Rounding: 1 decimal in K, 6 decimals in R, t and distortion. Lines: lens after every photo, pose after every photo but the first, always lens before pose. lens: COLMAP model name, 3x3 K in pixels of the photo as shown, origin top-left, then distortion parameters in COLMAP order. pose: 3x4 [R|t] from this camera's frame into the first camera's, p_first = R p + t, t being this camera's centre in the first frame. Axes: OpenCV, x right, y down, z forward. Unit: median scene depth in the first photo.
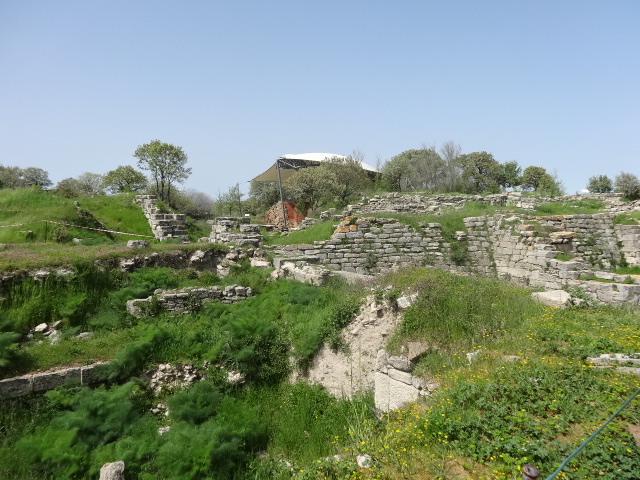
lens RADIAL K [[468.1, 0, 317.9], [0, 468.1, 242.2], [0, 0, 1]] dist [-0.003374, -0.001020]
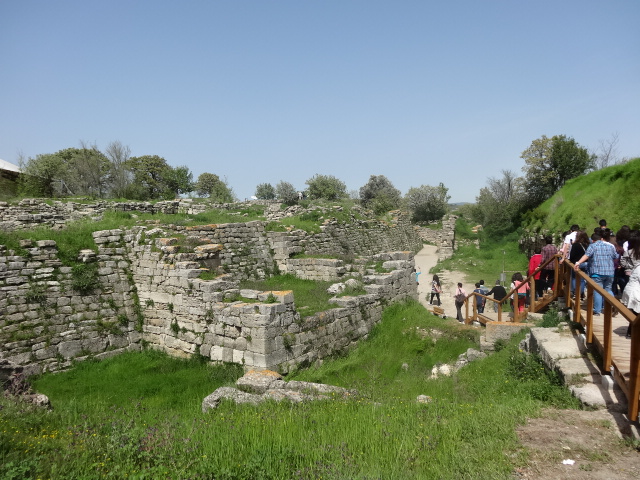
lens RADIAL K [[468.1, 0, 317.9], [0, 468.1, 242.2], [0, 0, 1]] dist [-0.003374, -0.001020]
pose [[0.803866, -0.050370, 0.592674, 0.148972], [0.057954, 0.998300, 0.006239, -0.017751], [-0.591981, 0.029333, 0.805418, 0.157670]]
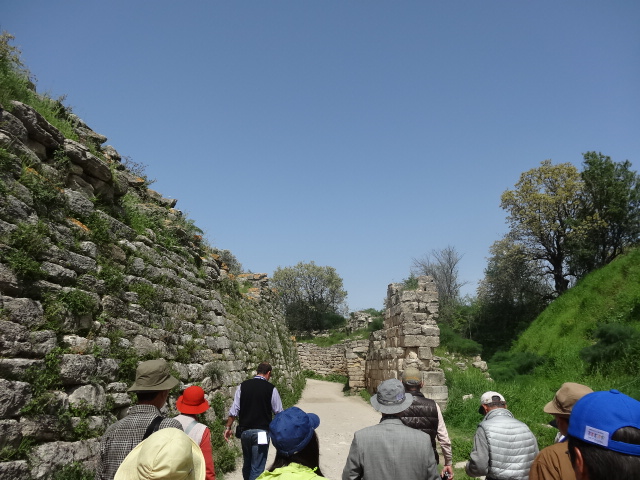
lens RADIAL K [[468.1, 0, 317.9], [0, 468.1, 242.2], [0, 0, 1]] dist [-0.003374, -0.001020]
pose [[0.563201, 0.221469, 0.796088, 1.127928], [0.031706, 0.956912, -0.288641, 0.055456], [-0.825711, 0.187804, 0.531912, 1.145707]]
